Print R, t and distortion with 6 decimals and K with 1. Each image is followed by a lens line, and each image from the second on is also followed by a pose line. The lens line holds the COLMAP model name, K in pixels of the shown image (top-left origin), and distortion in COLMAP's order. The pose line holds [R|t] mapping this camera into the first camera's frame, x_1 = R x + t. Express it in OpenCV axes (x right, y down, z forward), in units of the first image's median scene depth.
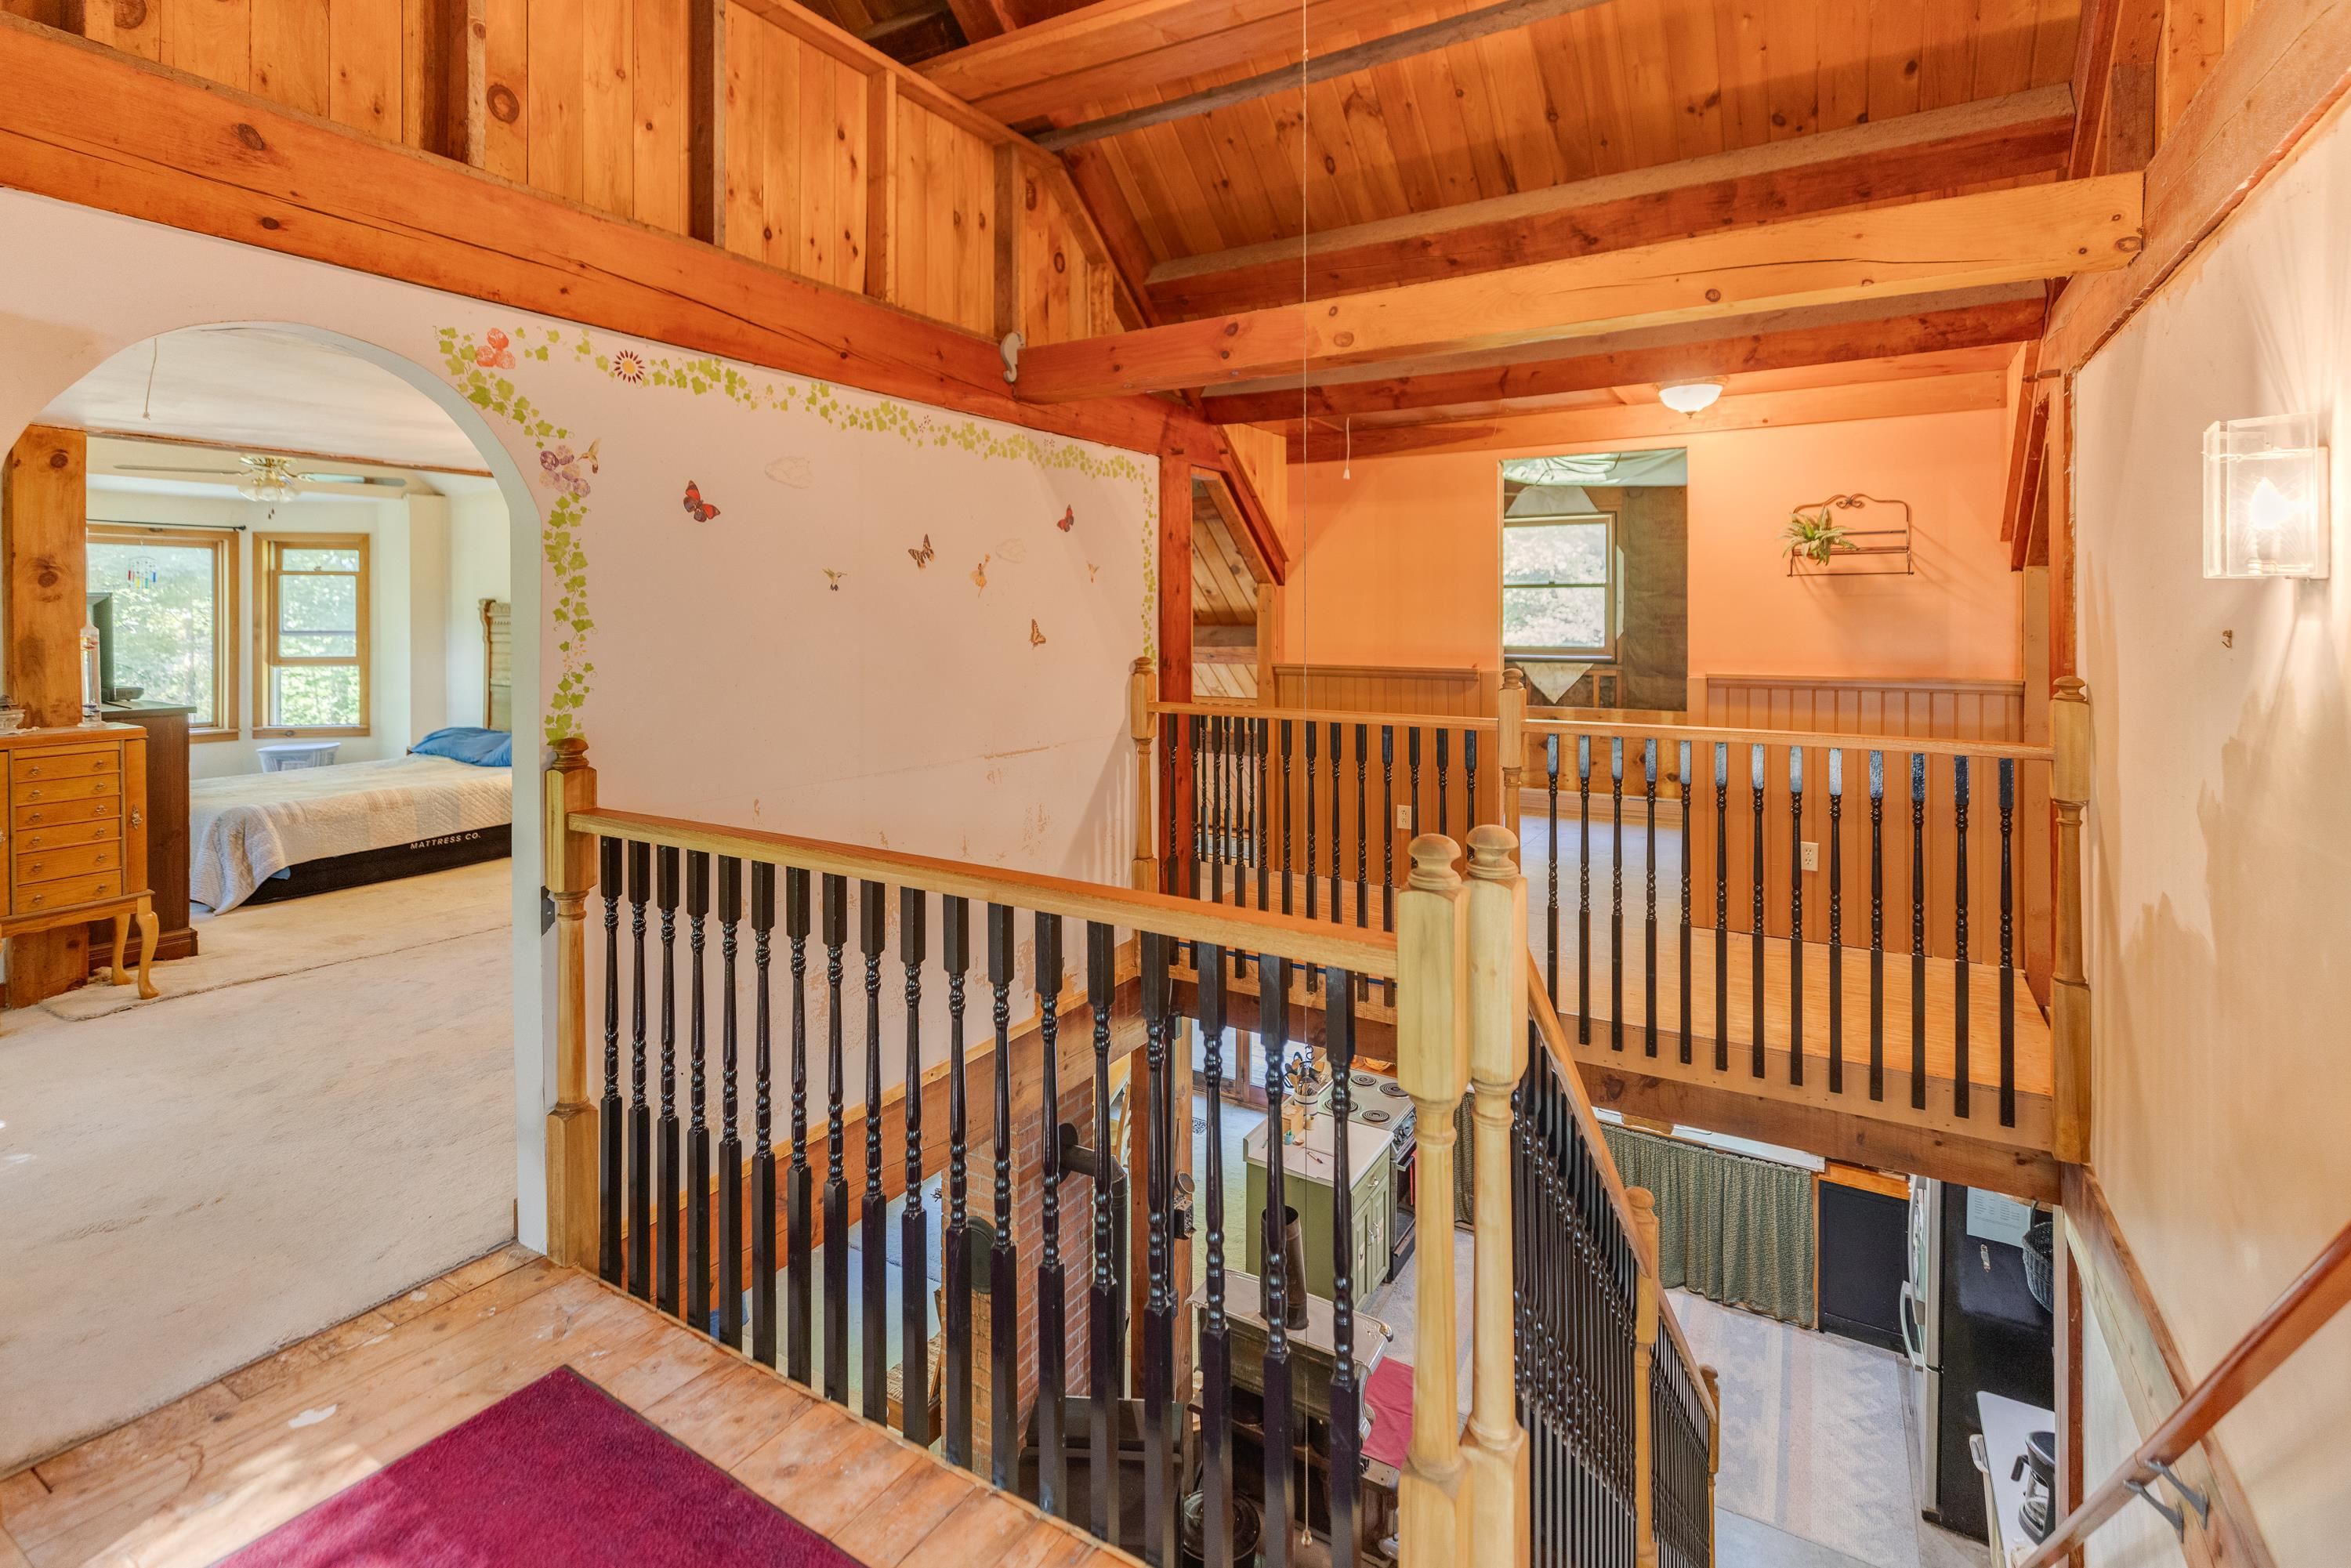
lens RADIAL K [[1099.9, 0, 1183.7], [0, 1099.9, 669.0], [0, 0, 1]] dist [0.001182, -0.000497]
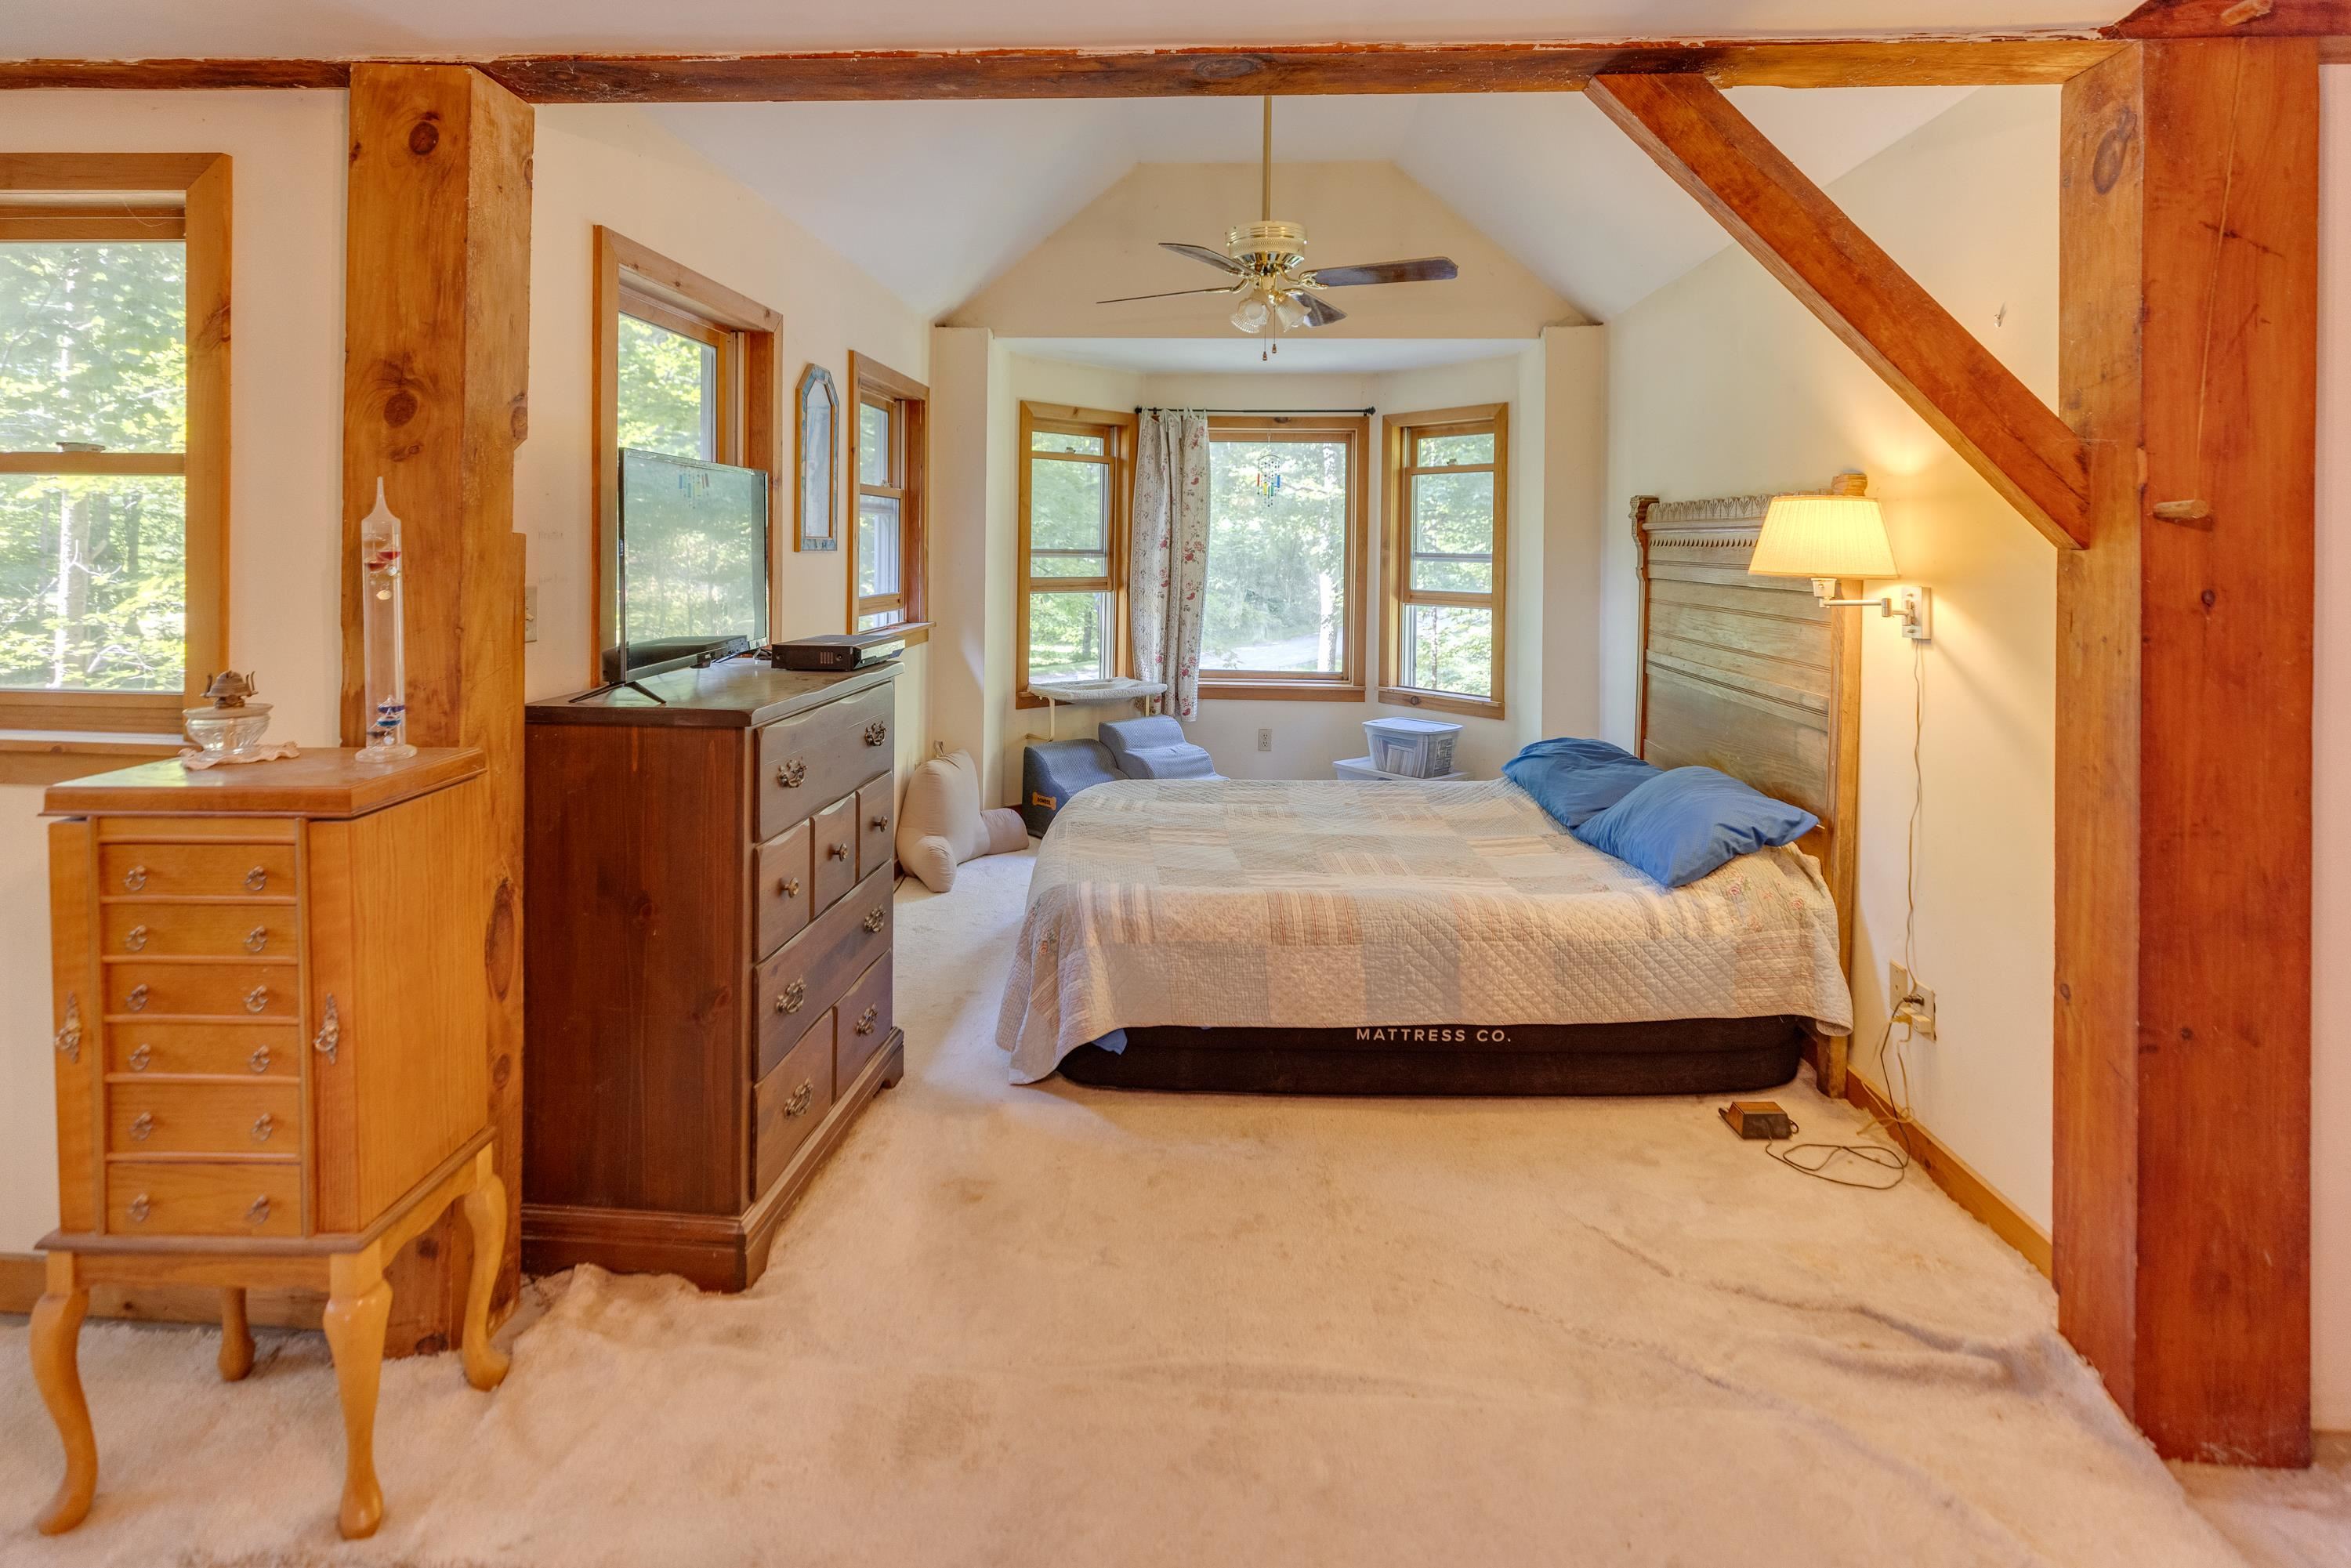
lens RADIAL K [[1125.6, 0, 1177.4], [0, 1125.6, 533.9], [0, 0, 1]] dist [-0.001023, -0.000281]
pose [[0.453674, -0.004884, -0.891154, -0.286033], [-0.051155, 0.998193, -0.031513, -0.019777], [0.889698, 0.059883, 0.452605, 0.627485]]
